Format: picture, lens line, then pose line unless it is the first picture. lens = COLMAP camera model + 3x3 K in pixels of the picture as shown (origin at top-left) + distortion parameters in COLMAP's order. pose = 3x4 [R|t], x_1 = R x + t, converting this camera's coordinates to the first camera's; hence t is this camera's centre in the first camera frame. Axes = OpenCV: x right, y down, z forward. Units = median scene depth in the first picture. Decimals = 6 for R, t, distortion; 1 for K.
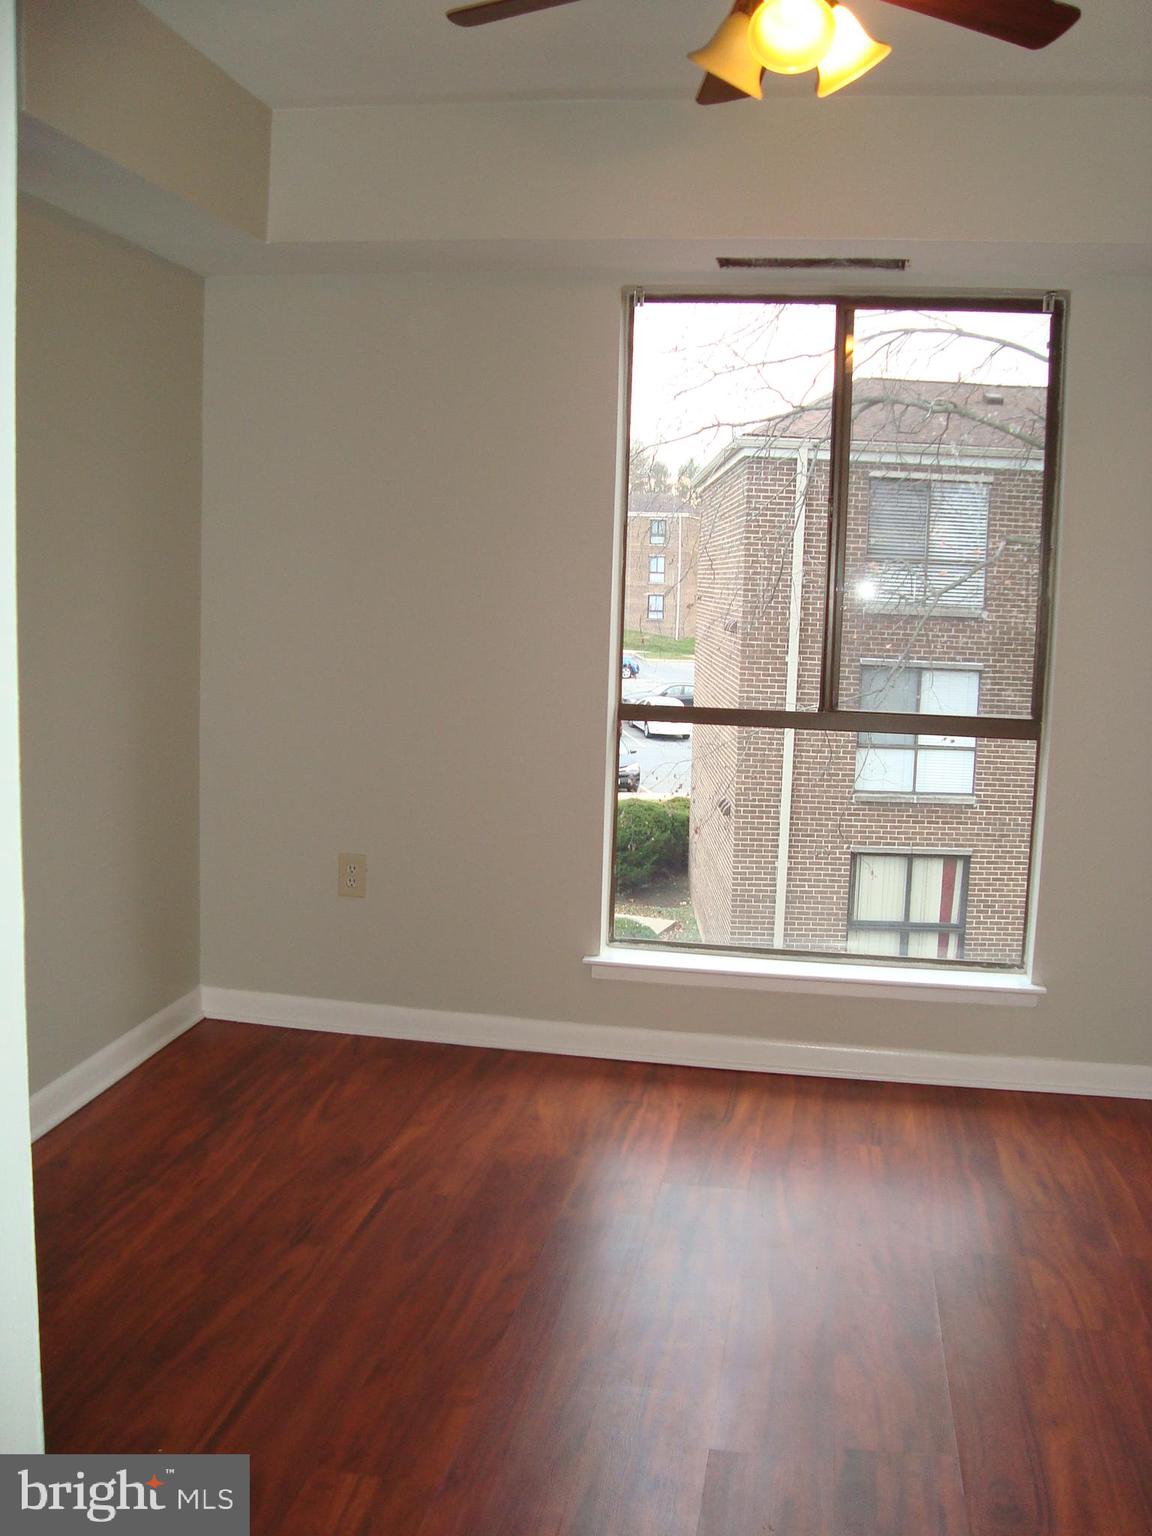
lens RADIAL K [[1505.4, 0, 582.4], [0, 1505.4, 757.1], [0, 0, 1]] dist [-0.132648, 0.000000]
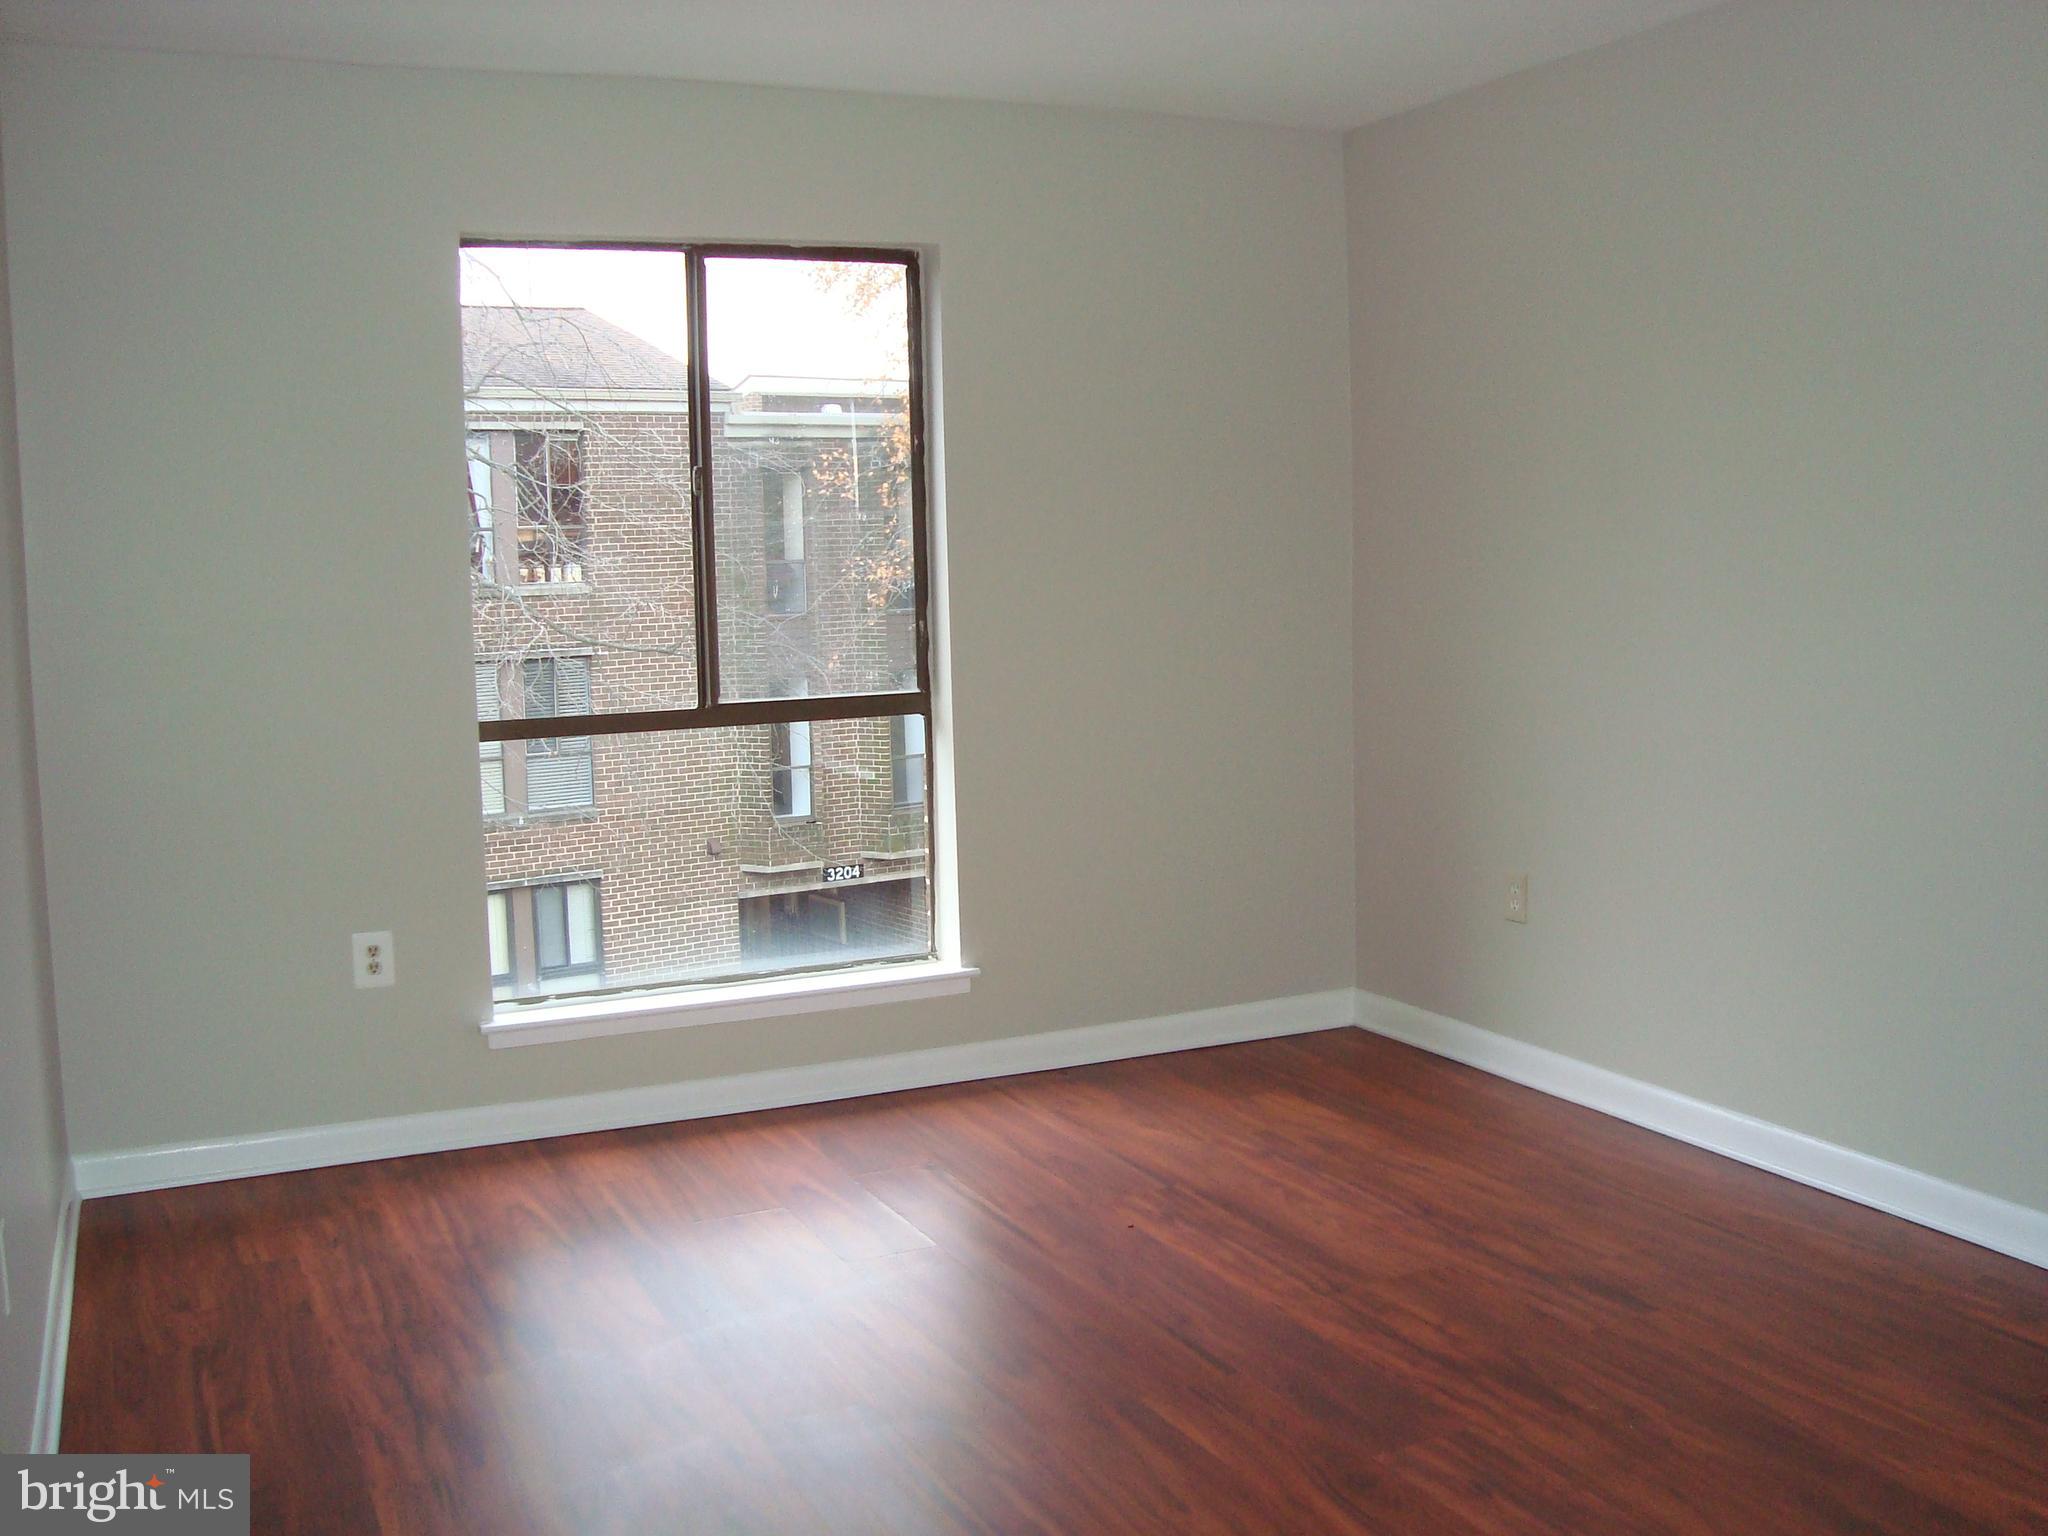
lens RADIAL K [[2007.2, 0, 1021.9], [0, 2007.2, 767.5], [0, 0, 1]] dist [-0.132648, 0.000000]
pose [[0.814202, -0.112657, 0.569547, -0.381126], [0.113991, 0.992919, 0.033443, -0.013280], [-0.569282, 0.037694, 0.821278, -0.088926]]
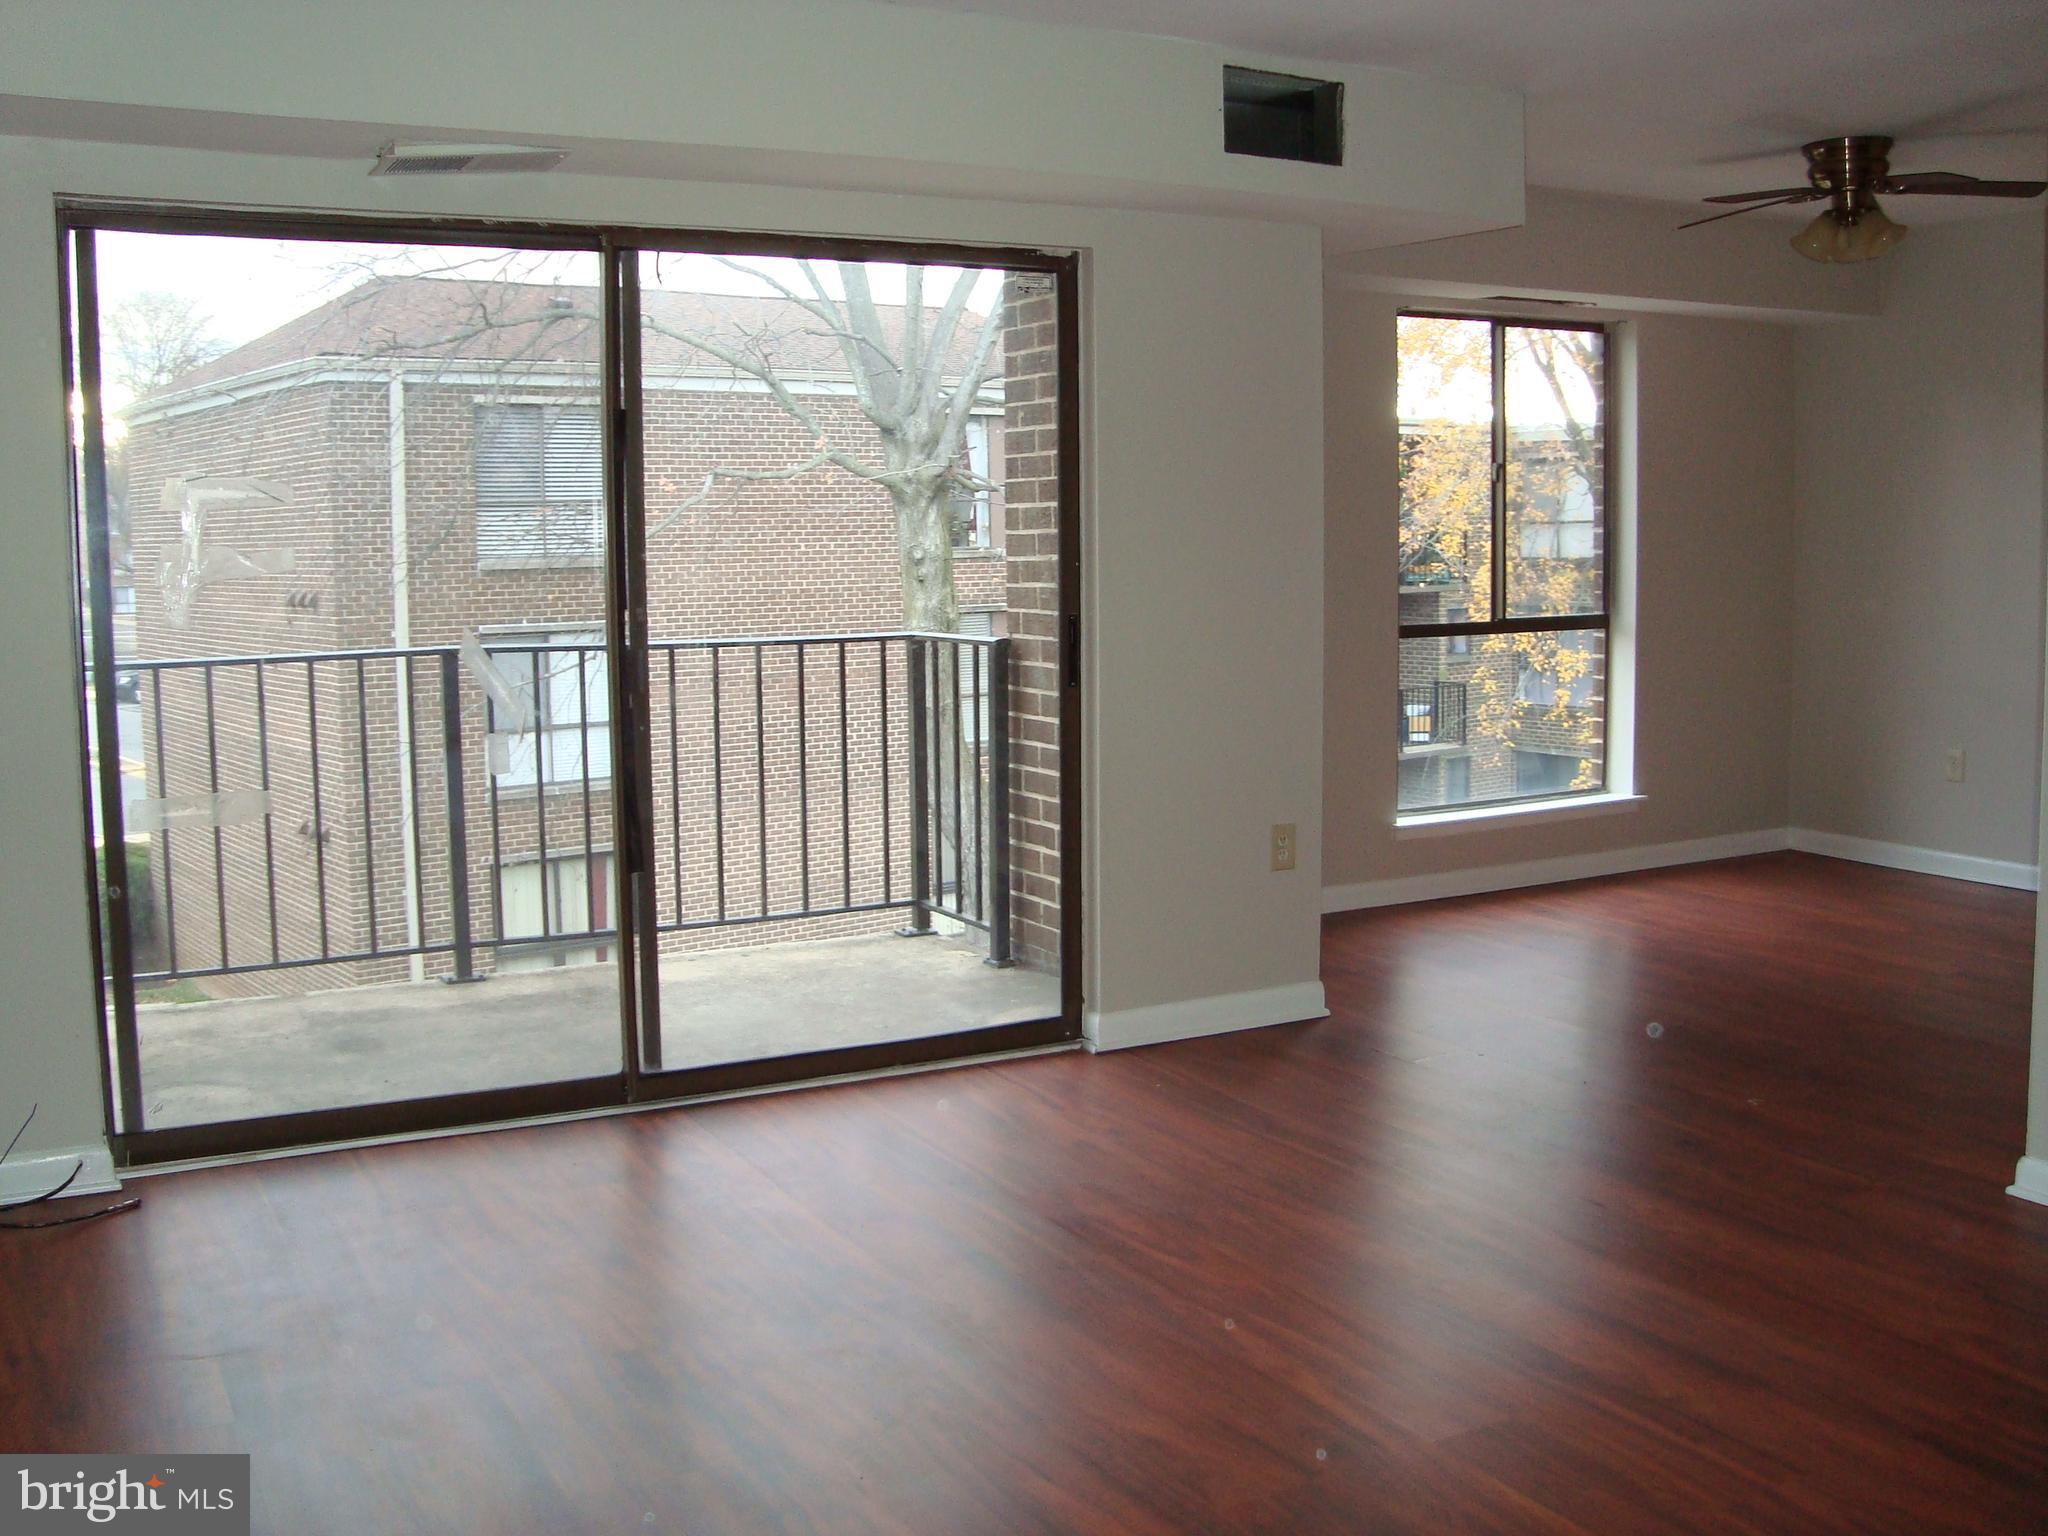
lens RADIAL K [[2007.2, 0, 1042.7], [0, 2007.2, 766.0], [0, 0, 1]] dist [-0.132648, 0.000000]
pose [[0.772268, -0.116200, 0.624579, -1.350863], [0.112193, 0.992623, 0.045951, -0.029357], [-0.625311, 0.034587, 0.779608, -0.154657]]
